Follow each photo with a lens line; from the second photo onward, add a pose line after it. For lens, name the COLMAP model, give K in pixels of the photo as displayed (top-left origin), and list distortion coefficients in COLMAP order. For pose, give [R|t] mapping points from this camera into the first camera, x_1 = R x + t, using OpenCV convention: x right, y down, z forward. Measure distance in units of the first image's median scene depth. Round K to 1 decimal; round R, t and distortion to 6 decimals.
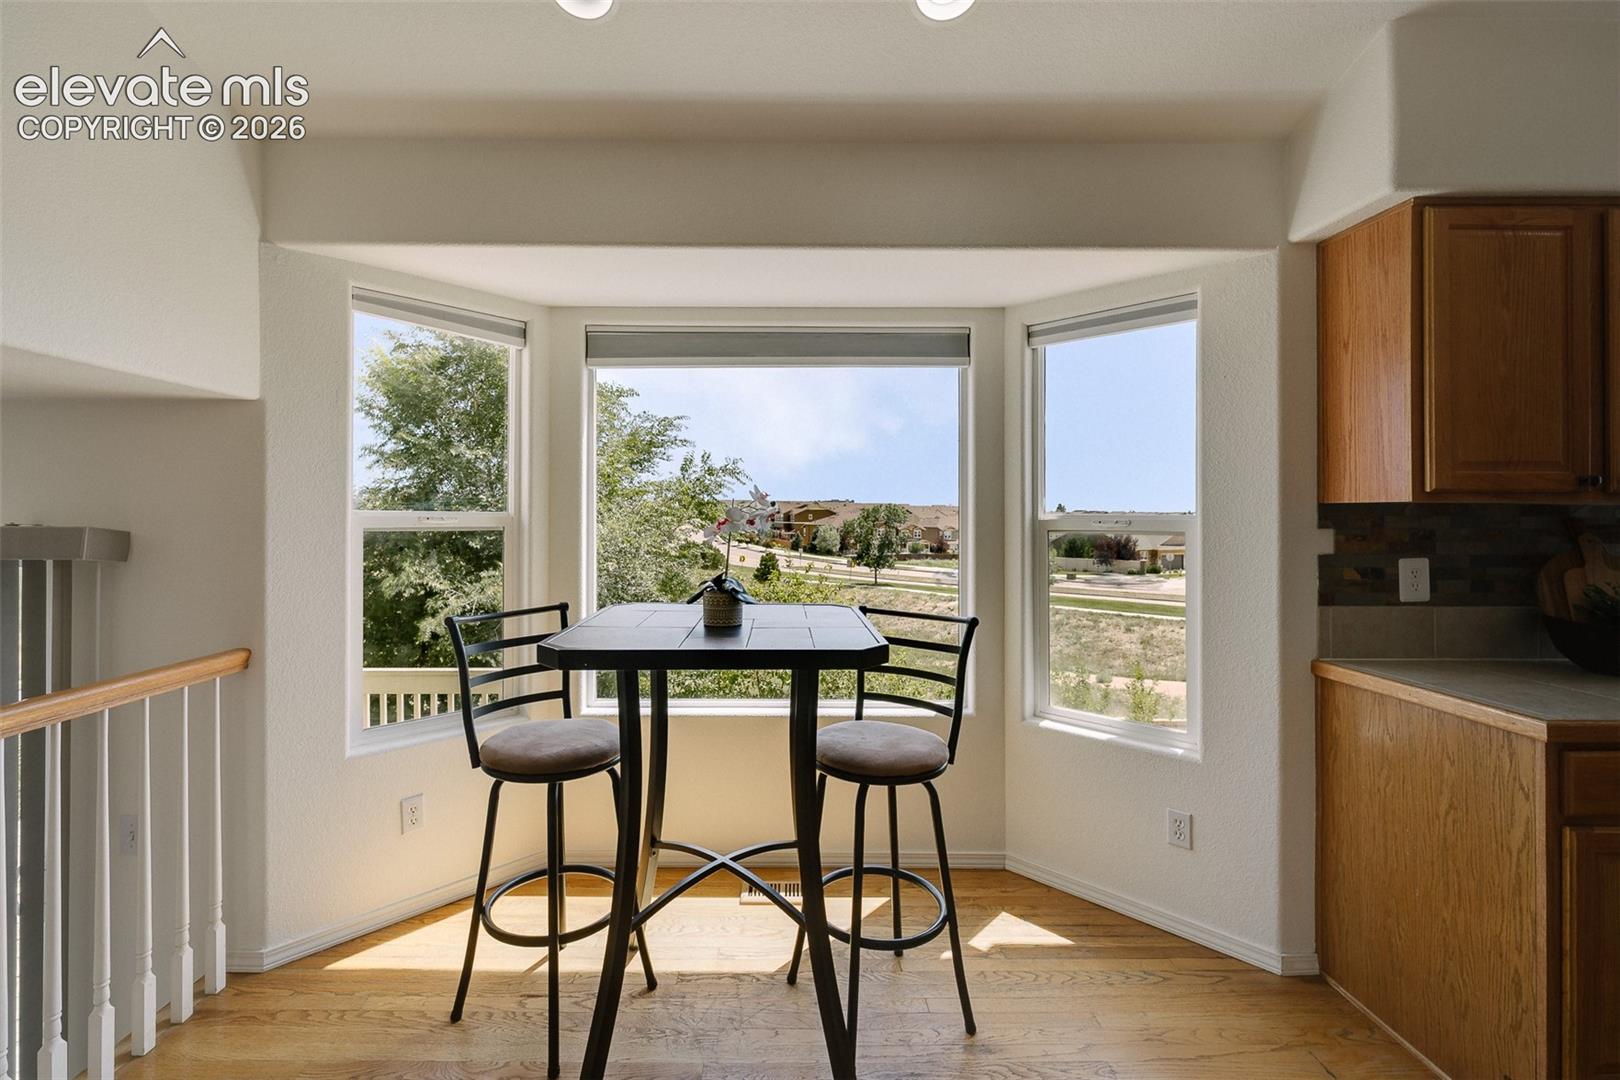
lens RADIAL K [[662.3, 0, 801.6], [0, 662.3, 510.4], [0, 0, 1]] dist [0.000799, 0.000017]
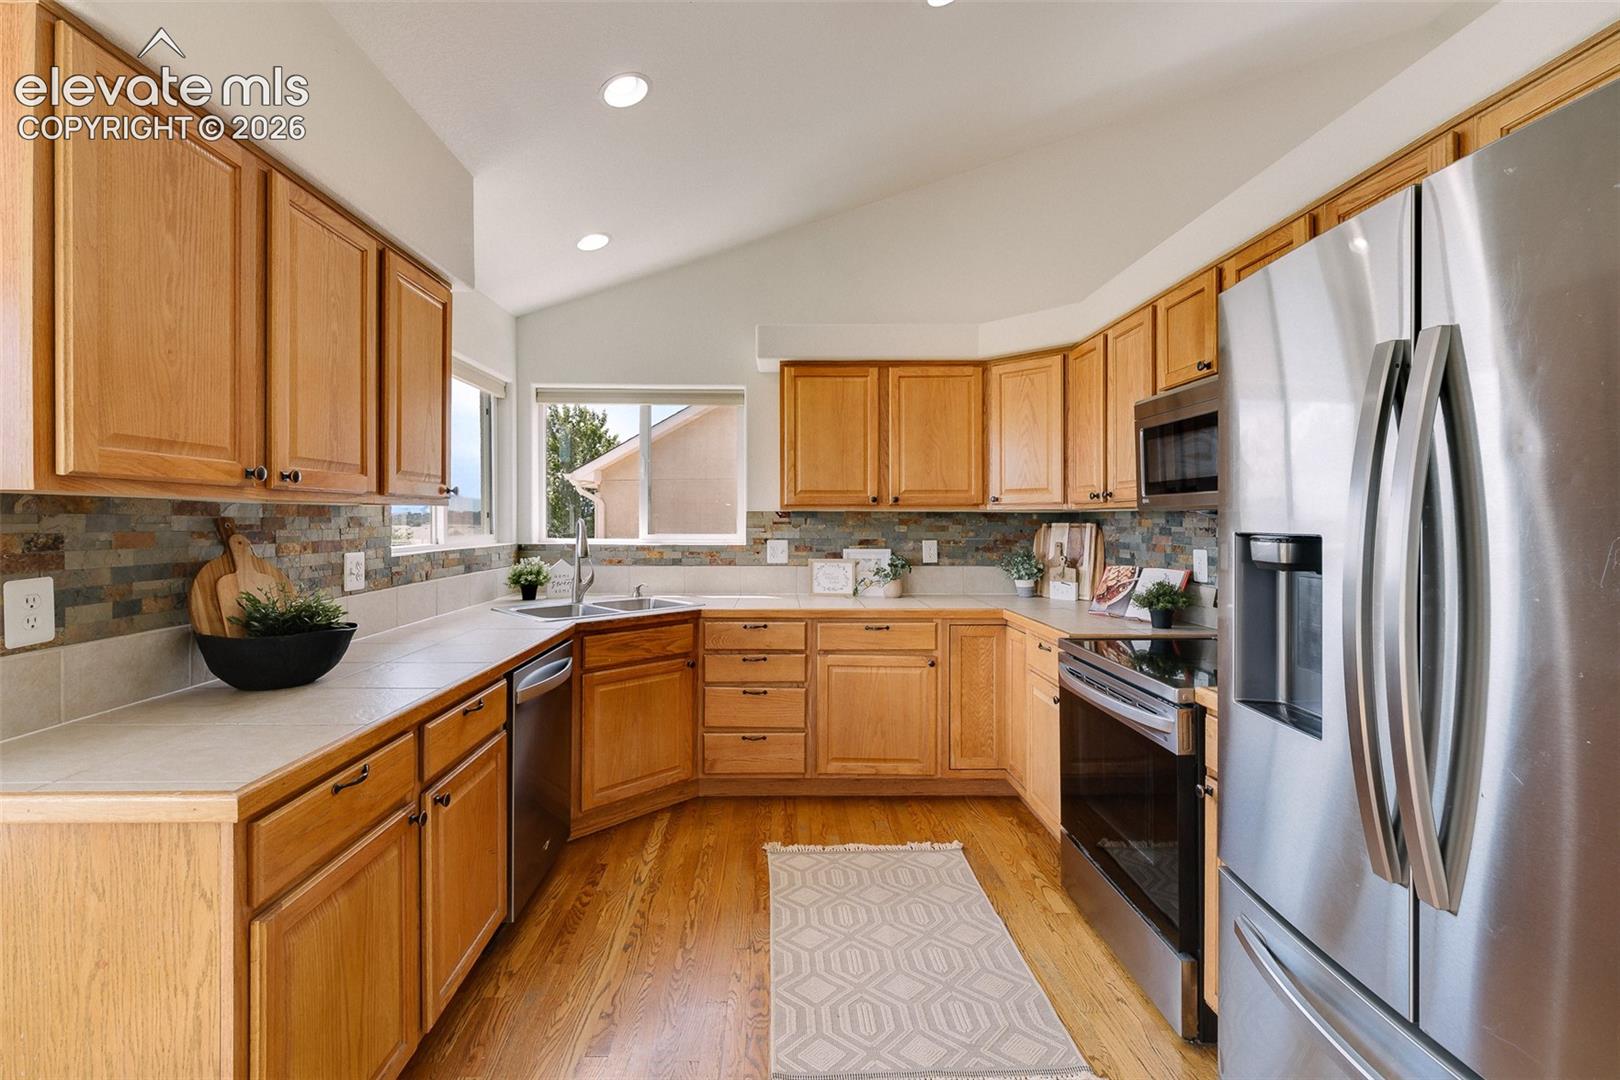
lens RADIAL K [[703.8, 0, 803.7], [0, 703.8, 520.4], [0, 0, 1]] dist [-0.000614, -0.000421]
pose [[-0.025153, -0.003313, 0.999678, 0.227693], [-0.012014, 0.999923, 0.003011, 0.003900], [-0.999611, -0.011934, -0.025191, 0.273065]]
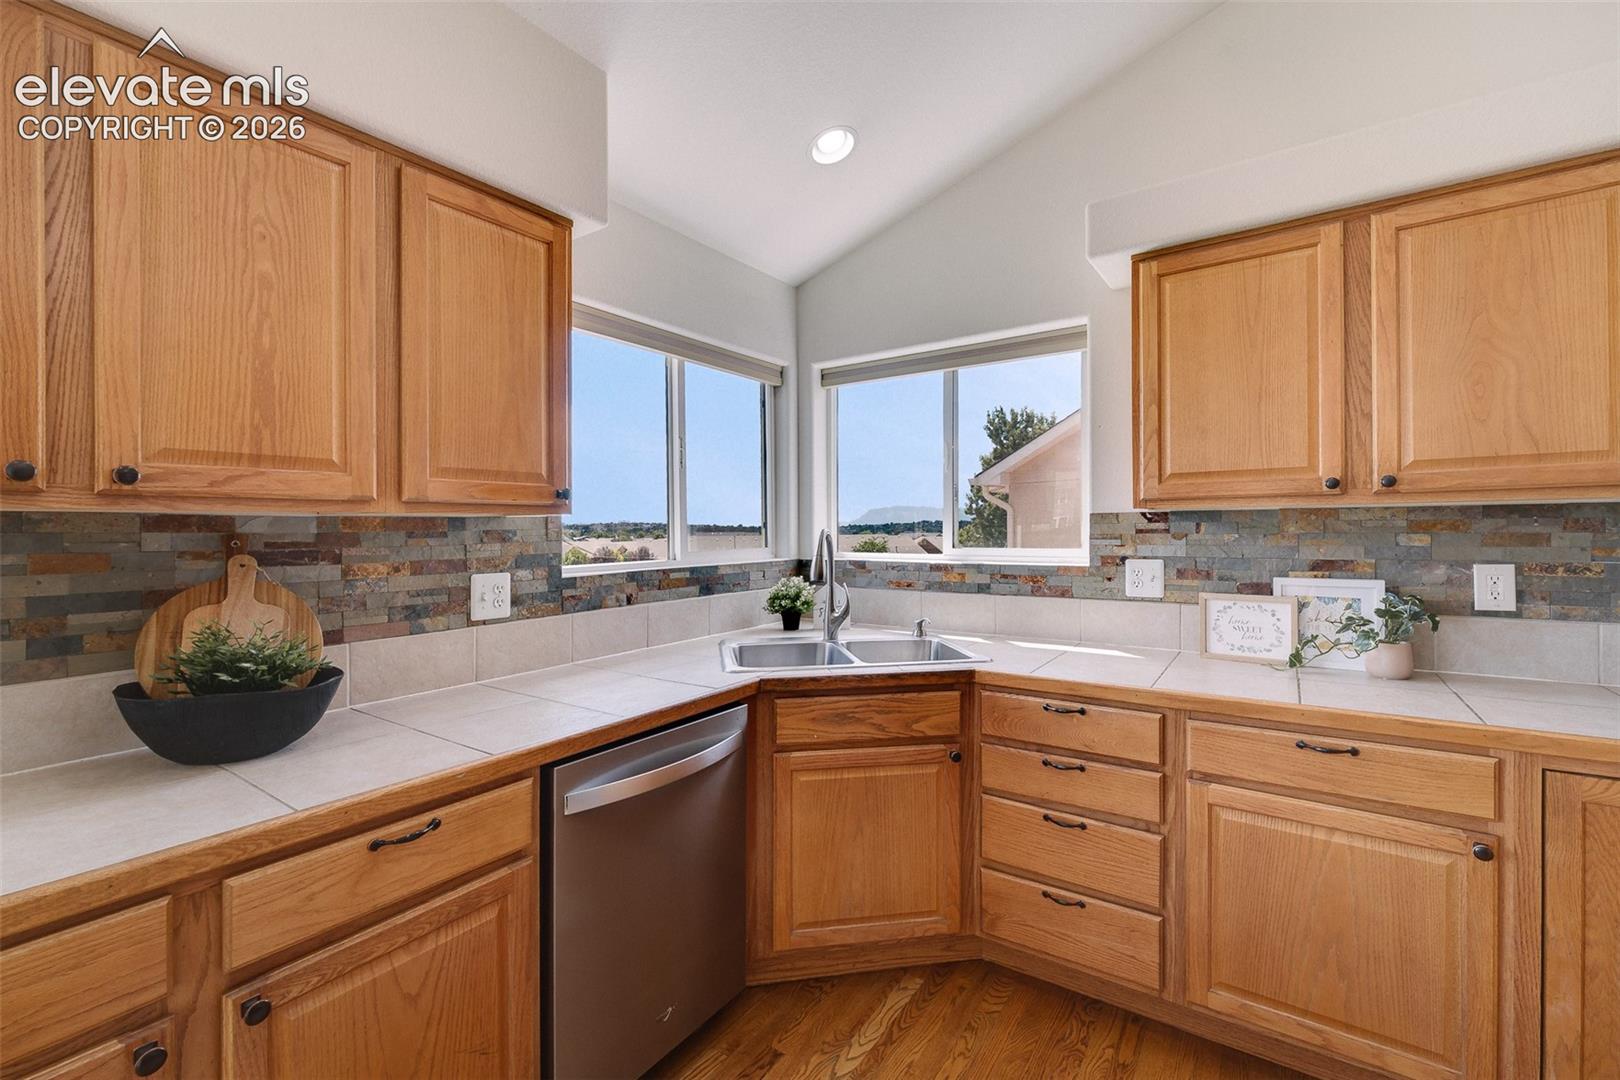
lens RADIAL K [[683.1, 0, 814.0], [0, 683.1, 532.4], [0, 0, 1]] dist [-0.001645, -0.000805]
pose [[0.582487, -0.012284, 0.812747, 0.974689], [0.003921, 0.999917, 0.012302, 0.003487], [-0.812830, -0.003979, 0.582487, 0.061265]]
